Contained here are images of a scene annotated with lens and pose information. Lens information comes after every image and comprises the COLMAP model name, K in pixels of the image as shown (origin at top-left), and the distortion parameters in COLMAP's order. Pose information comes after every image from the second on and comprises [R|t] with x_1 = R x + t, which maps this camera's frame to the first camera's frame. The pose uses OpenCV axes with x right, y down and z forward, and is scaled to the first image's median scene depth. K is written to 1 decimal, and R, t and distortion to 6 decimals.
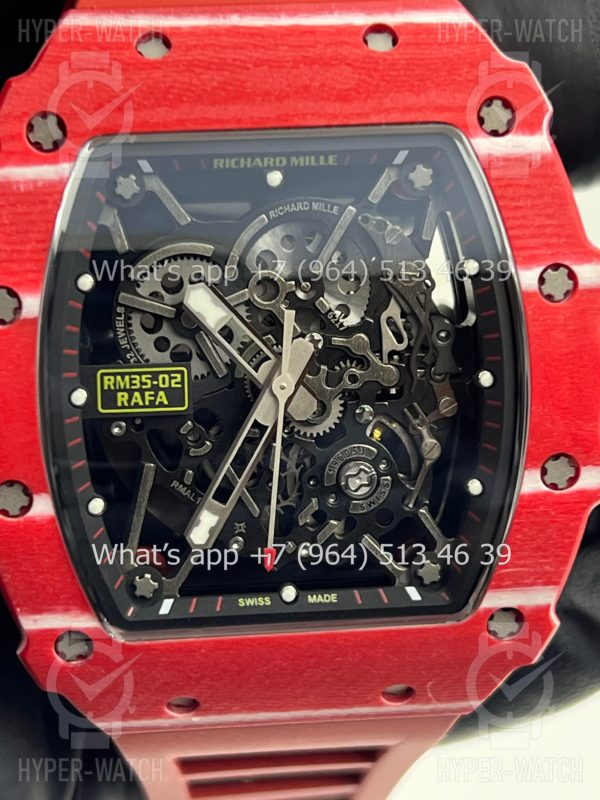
lens RADIAL K [[1912.5, 0, 300.0], [0, 1912.5, 400.0], [0, 0, 1]] dist [0.223741, -0.660041]
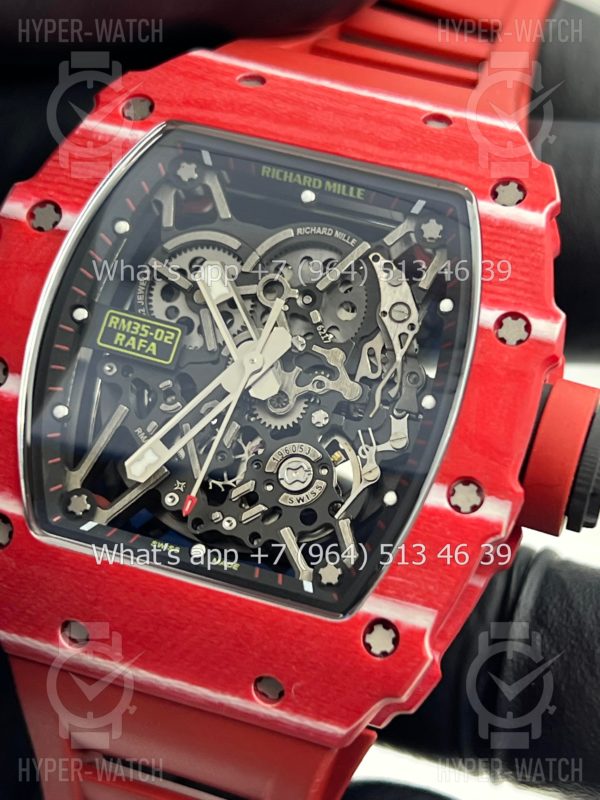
lens RADIAL K [[1912.5, 0, 300.0], [0, 1912.5, 400.0], [0, 0, 1]] dist [0.223741, -0.660041]
pose [[0.924242, 0.249652, -0.288879, 0.341135], [-0.343072, 0.875079, -0.341377, 0.380654], [0.167566, 0.414621, 0.894433, 0.024133]]
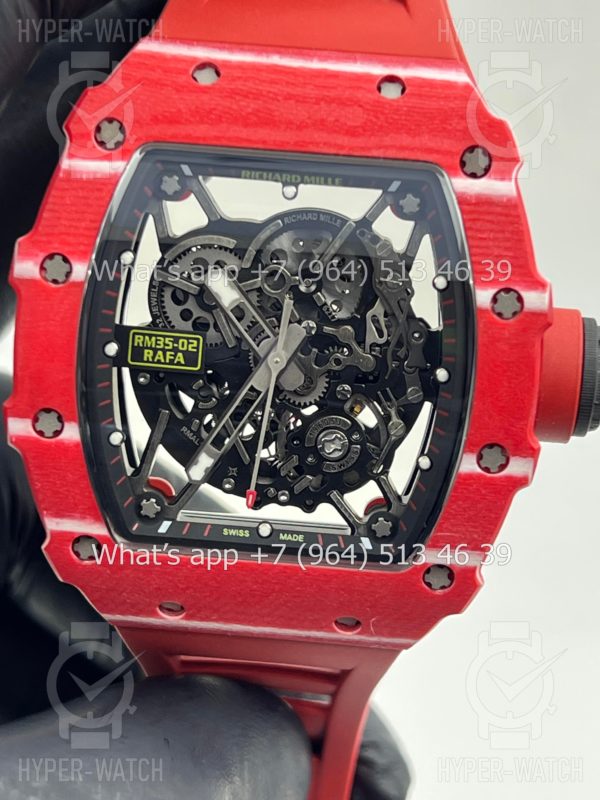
lens RADIAL K [[1912.5, 0, 300.0], [0, 1912.5, 400.0], [0, 0, 1]] dist [0.223741, -0.660041]
pose [[0.986973, 0.124645, -0.101729, 0.133527], [-0.123586, 0.992194, 0.016671, -0.004488], [0.103013, -0.003882, 0.994672, -0.218242]]
